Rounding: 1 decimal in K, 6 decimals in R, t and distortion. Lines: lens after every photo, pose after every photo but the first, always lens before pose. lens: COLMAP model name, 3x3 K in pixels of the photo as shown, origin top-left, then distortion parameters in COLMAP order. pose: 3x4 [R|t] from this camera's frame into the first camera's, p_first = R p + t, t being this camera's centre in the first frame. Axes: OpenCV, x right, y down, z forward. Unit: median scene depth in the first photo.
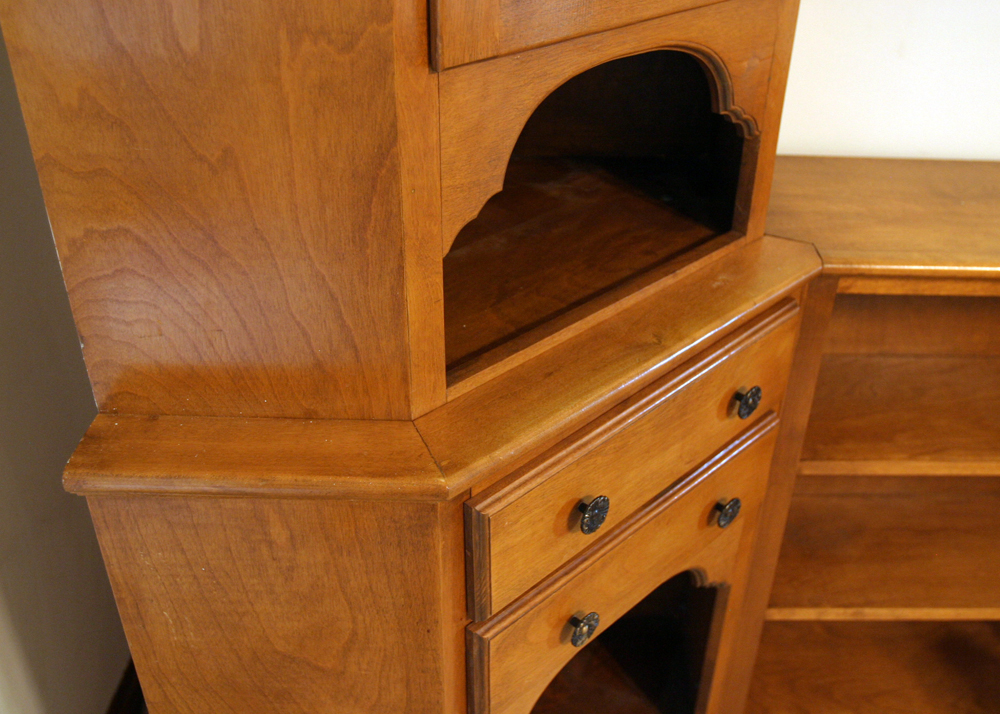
lens RADIAL K [[981.8, 0, 499.6], [0, 981.8, 363.2], [0, 0, 1]] dist [-0.066164, 0.000000]
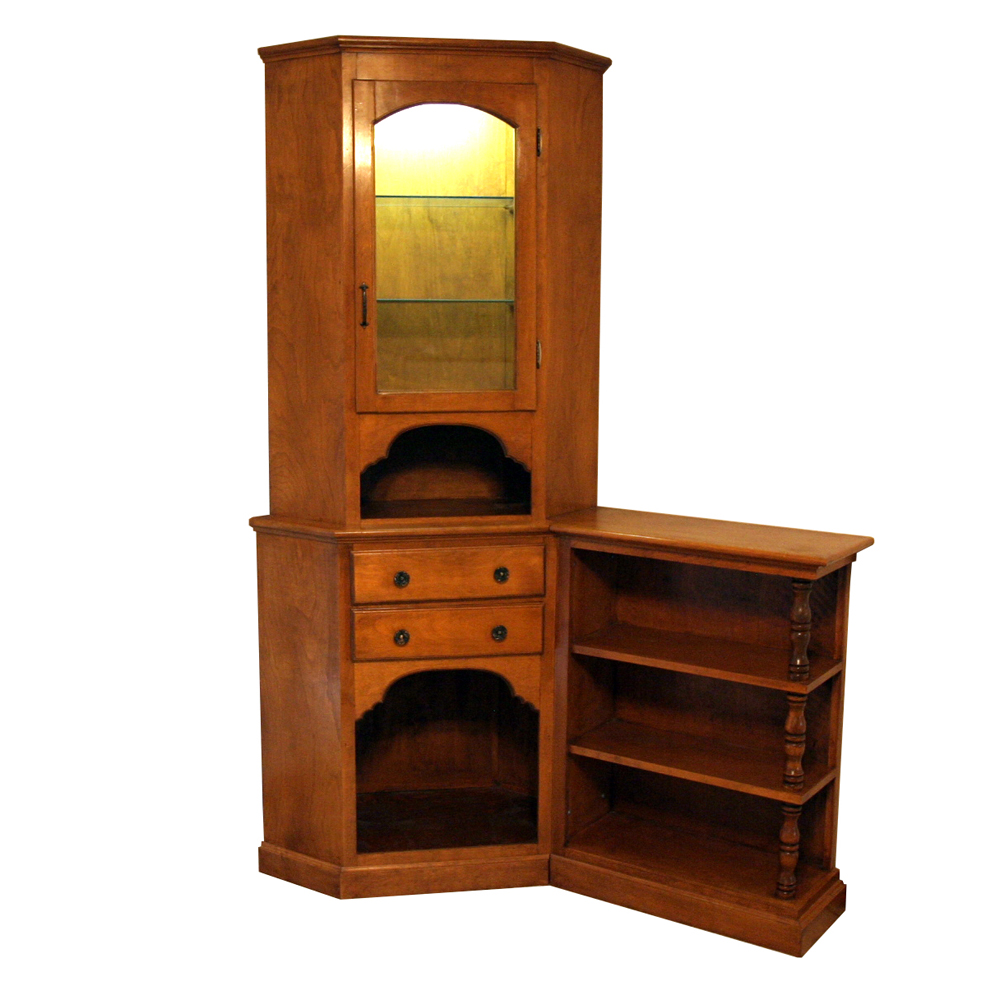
lens RADIAL K [[1348.8, 0, 496.6], [0, 1348.8, 499.2], [0, 0, 1]] dist [-0.094116, 0.000000]
pose [[0.828630, 0.079608, -0.554107, 2.582518], [-0.299472, 0.899326, -0.318636, 1.165310], [0.472957, 0.429971, 0.769049, -2.017075]]
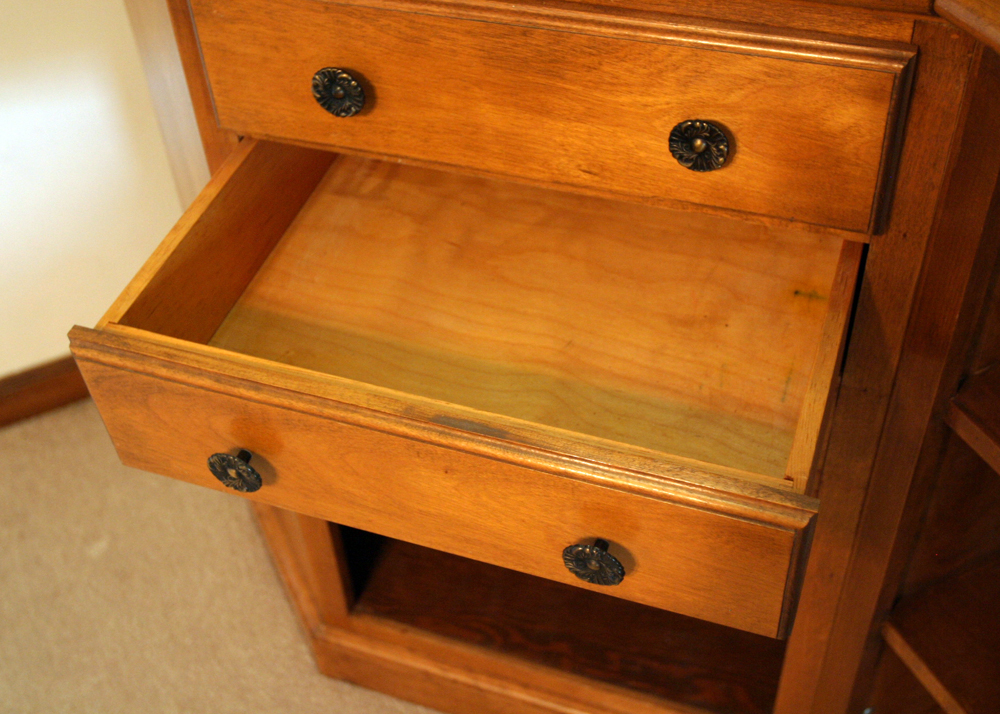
lens RADIAL K [[1260.5, 0, 497.9], [0, 1260.5, 353.6], [0, 0, 1]] dist [-0.036660, 0.000000]
pose [[0.432851, 0.603162, -0.669952, 1.001612], [-0.436774, 0.790446, 0.429447, -0.170155], [0.788587, 0.106731, 0.605590, 0.575110]]
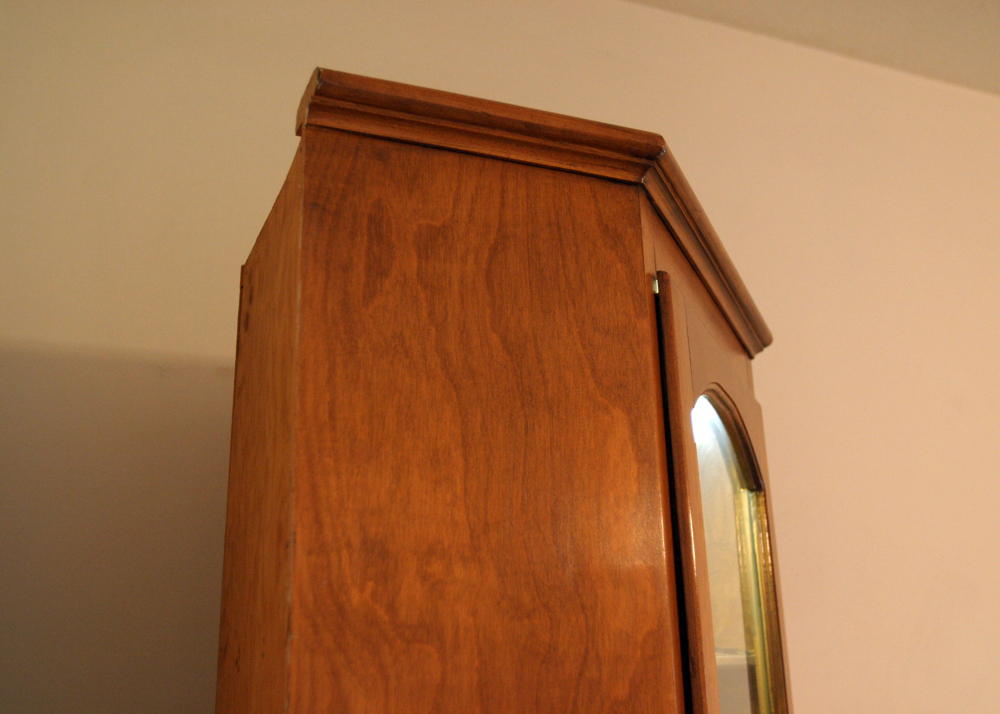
lens RADIAL K [[1087.5, 0, 503.3], [0, 1087.5, 350.4], [0, 0, 1]] dist [-0.052015, 0.000000]
pose [[0.909839, 0.096505, 0.403584, -0.596891], [0.250675, 0.647242, -0.719889, -0.320353], [-0.330689, 0.756152, 0.564694, -0.200728]]
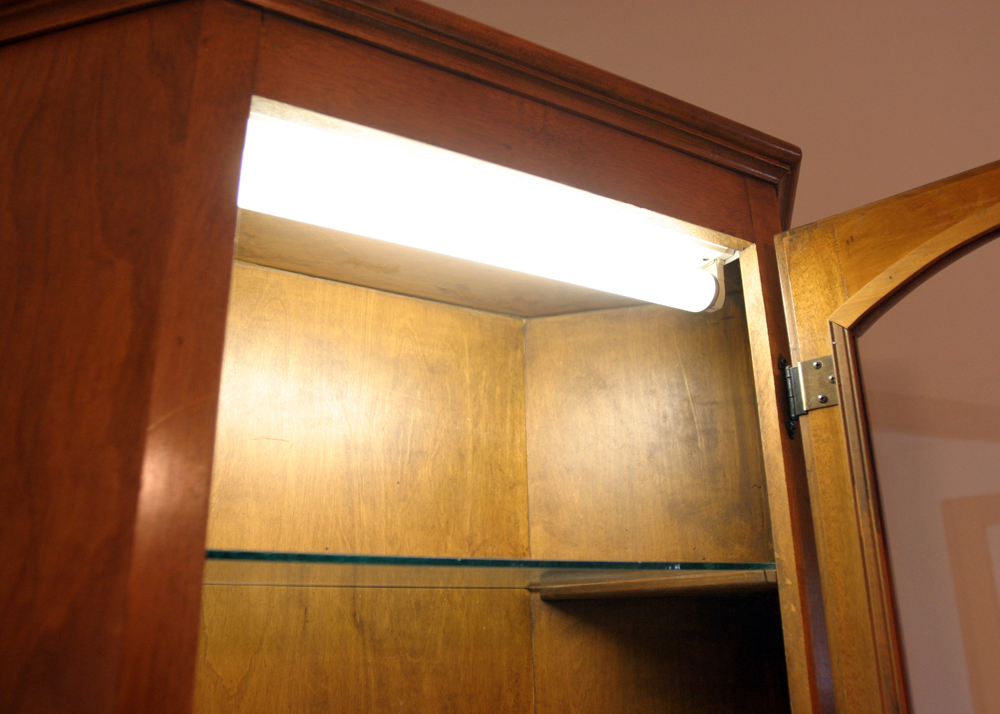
lens RADIAL K [[803.9, 0, 496.9], [0, 803.9, 354.7], [0, 0, 1]] dist [-0.096794, 0.056884]
pose [[0.971067, -0.097622, -0.217941, 0.246652], [-0.108327, 0.633258, -0.766322, -0.516593], [0.212823, 0.767760, 0.604360, 0.118432]]
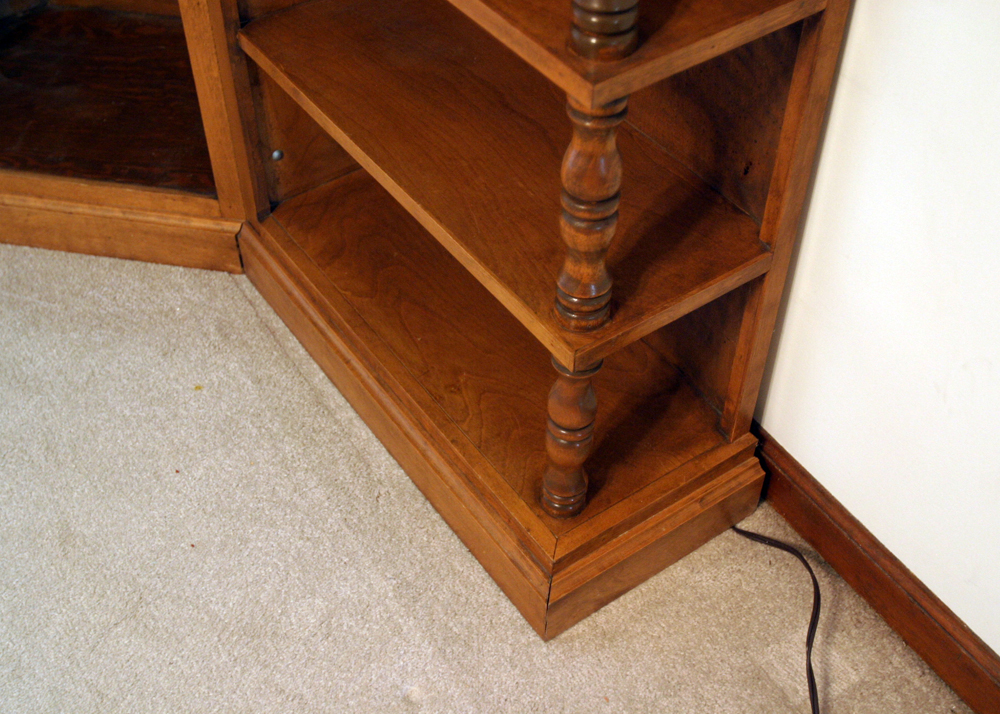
lens RADIAL K [[1206.2, 0, 497.4], [0, 1206.2, 357.1], [0, 0, 1]] dist [-0.036512, 0.000000]
pose [[0.573731, 0.581999, -0.576290, 1.930908], [-0.435508, 0.812678, 0.387154, -0.008721], [0.693661, 0.028857, 0.719723, 0.759593]]
